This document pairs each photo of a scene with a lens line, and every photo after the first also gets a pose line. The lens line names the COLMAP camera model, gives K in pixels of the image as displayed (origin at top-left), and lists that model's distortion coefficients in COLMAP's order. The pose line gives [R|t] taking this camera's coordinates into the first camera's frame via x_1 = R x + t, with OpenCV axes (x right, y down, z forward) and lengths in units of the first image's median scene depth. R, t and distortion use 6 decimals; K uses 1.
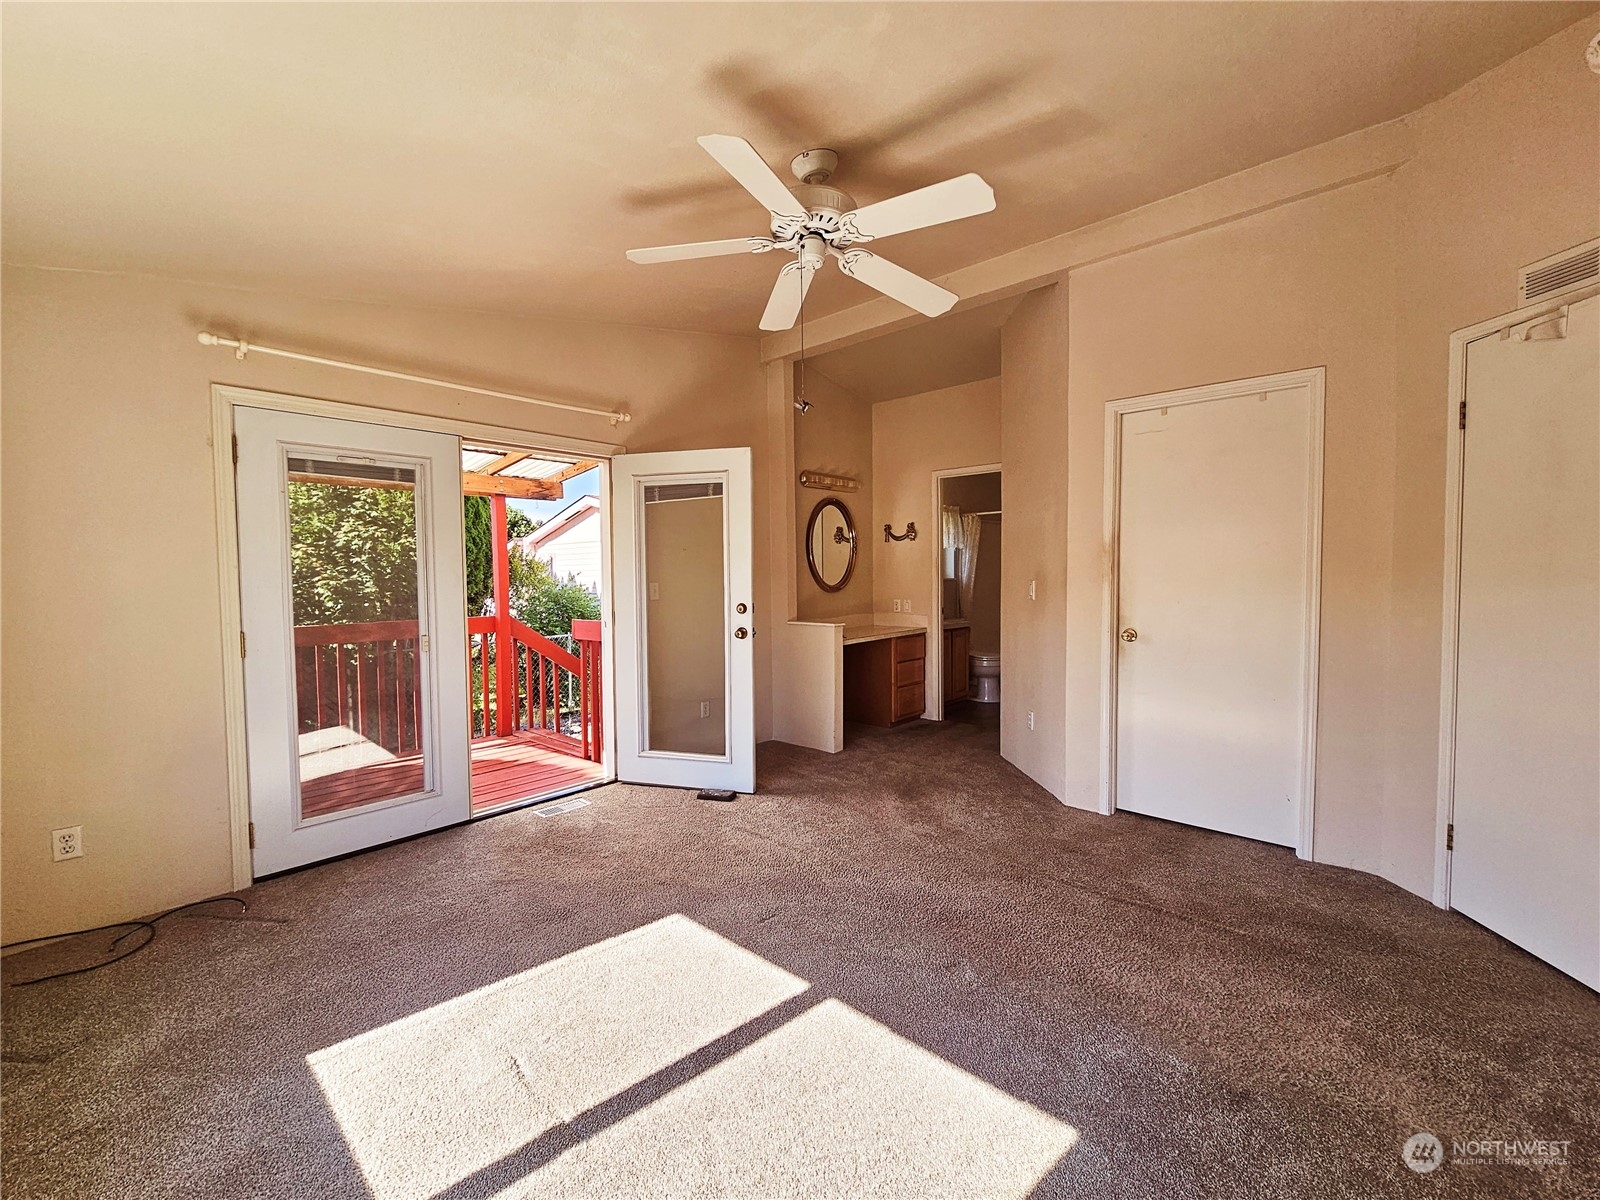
lens RADIAL K [[649.7, 0, 799.4], [0, 649.7, 600.3], [0, 0, 1]] dist [0.001386, 0.000081]
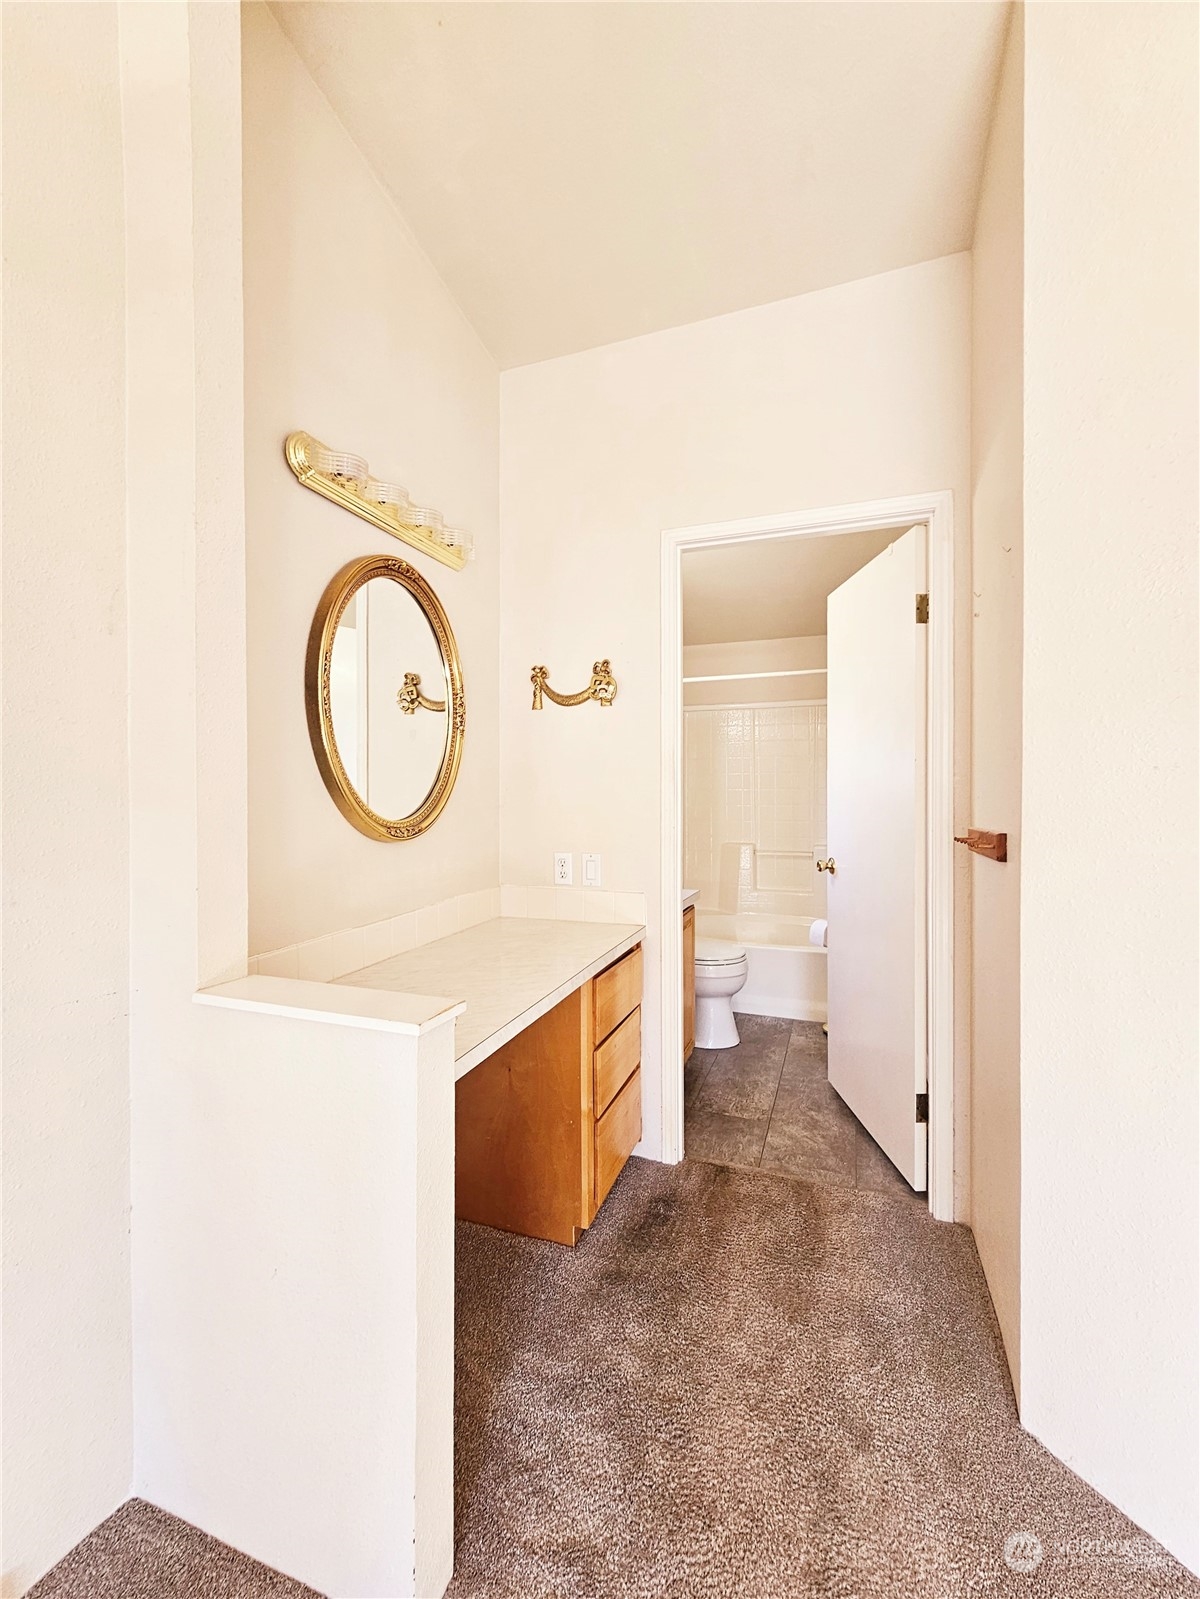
lens RADIAL K [[649.3, 0, 598.3], [0, 649.3, 793.6], [0, 0, 1]] dist [0.001386, 0.000081]
pose [[0.933954, 0.002174, 0.357387, 0.027676], [0.012923, 0.999122, -0.039848, -0.021751], [-0.357160, 0.041835, 0.933106, 0.622219]]
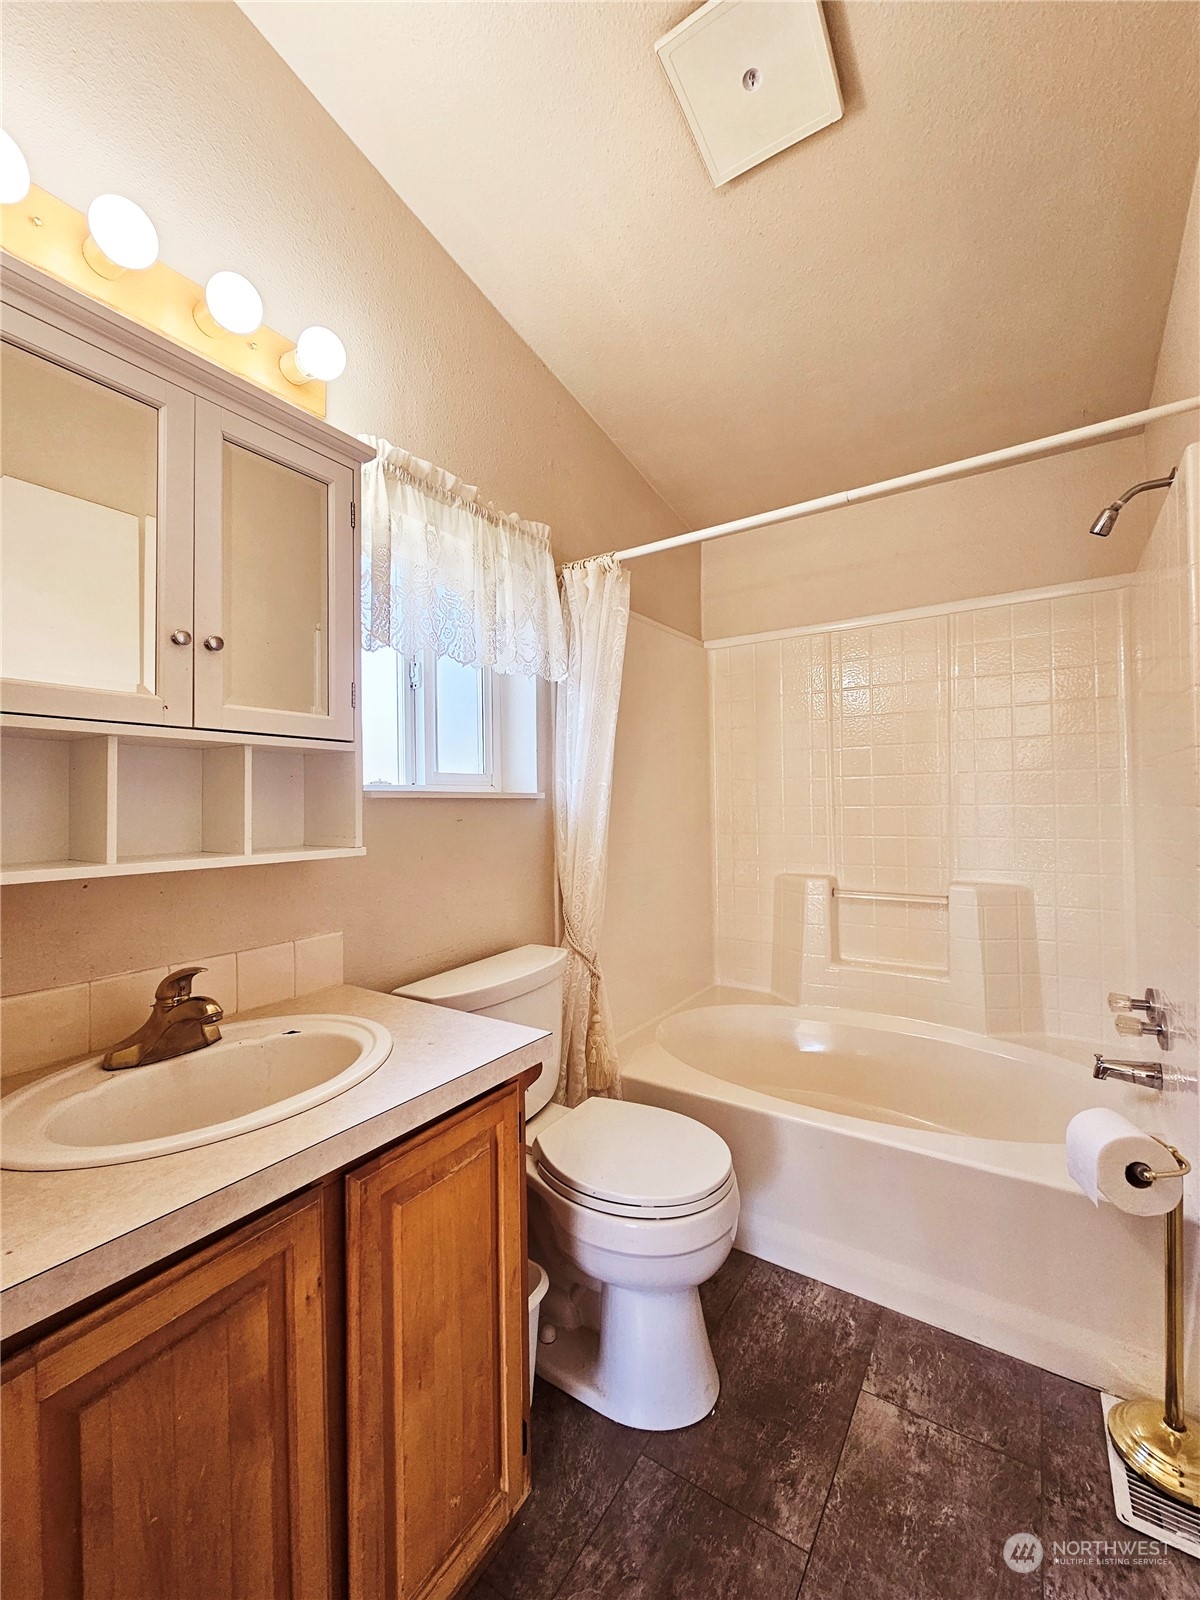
lens RADIAL K [[649.7, 0, 601.5], [0, 649.7, 800.4], [0, 0, 1]] dist [0.001386, 0.000081]
pose [[0.988920, 0.000077, 0.148452, 0.274596], [0.006598, 0.998989, -0.044474, -0.022273], [-0.148305, 0.044961, 0.987919, 0.893001]]
